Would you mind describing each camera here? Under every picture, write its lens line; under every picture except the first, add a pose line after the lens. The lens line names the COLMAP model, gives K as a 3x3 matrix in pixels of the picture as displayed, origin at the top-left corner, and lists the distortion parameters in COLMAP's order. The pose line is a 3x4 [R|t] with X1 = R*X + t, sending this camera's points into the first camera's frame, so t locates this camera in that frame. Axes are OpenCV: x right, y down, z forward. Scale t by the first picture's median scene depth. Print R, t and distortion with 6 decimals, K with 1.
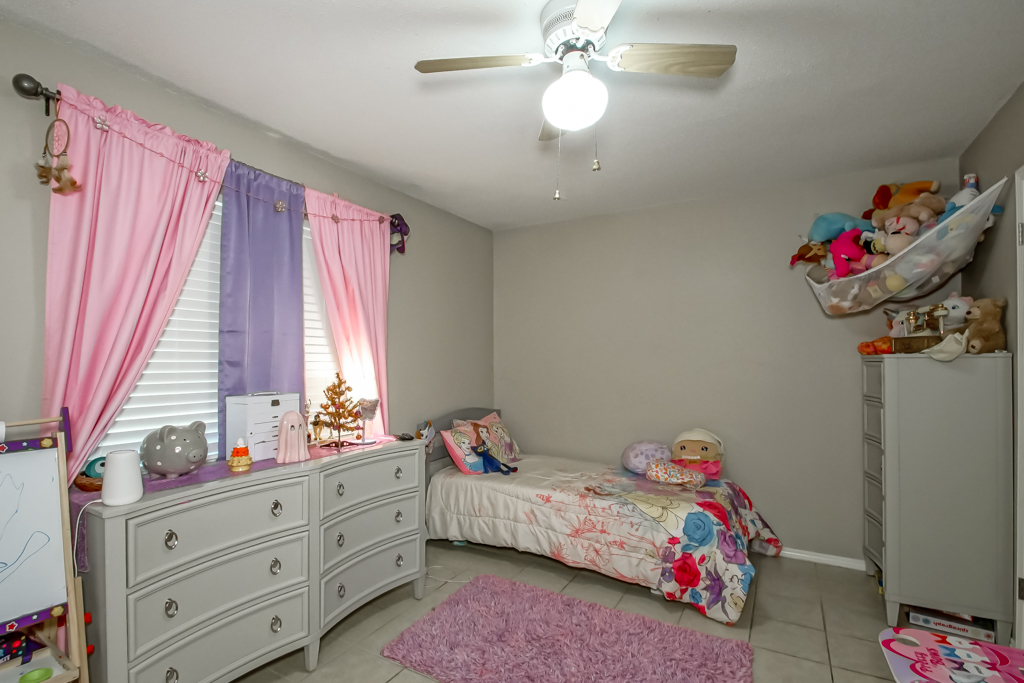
lens RADIAL K [[465.7, 0, 509.6], [0, 465.7, 345.2], [0, 0, 1]] dist [0.003045, -0.009373]
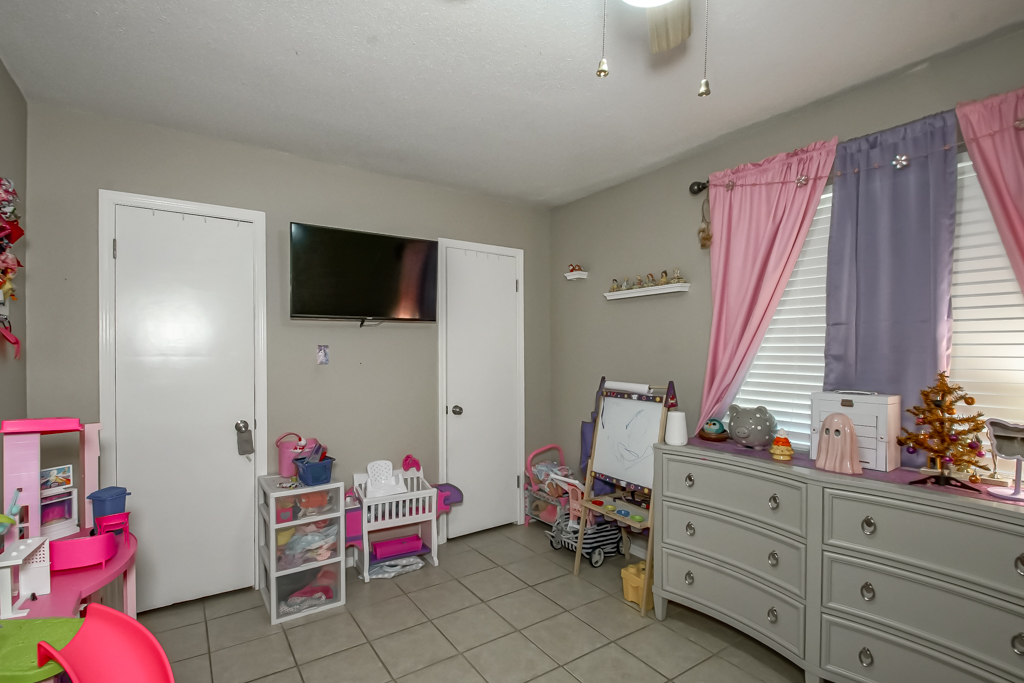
lens RADIAL K [[465.7, 0, 508.9], [0, 465.7, 351.7], [0, 0, 1]] dist [0.003045, -0.009373]
pose [[-0.427143, -0.000206, -0.904184, 0.572257], [0.027114, 0.999547, -0.013037, 0.021940], [0.903778, -0.030085, -0.426944, 0.814219]]
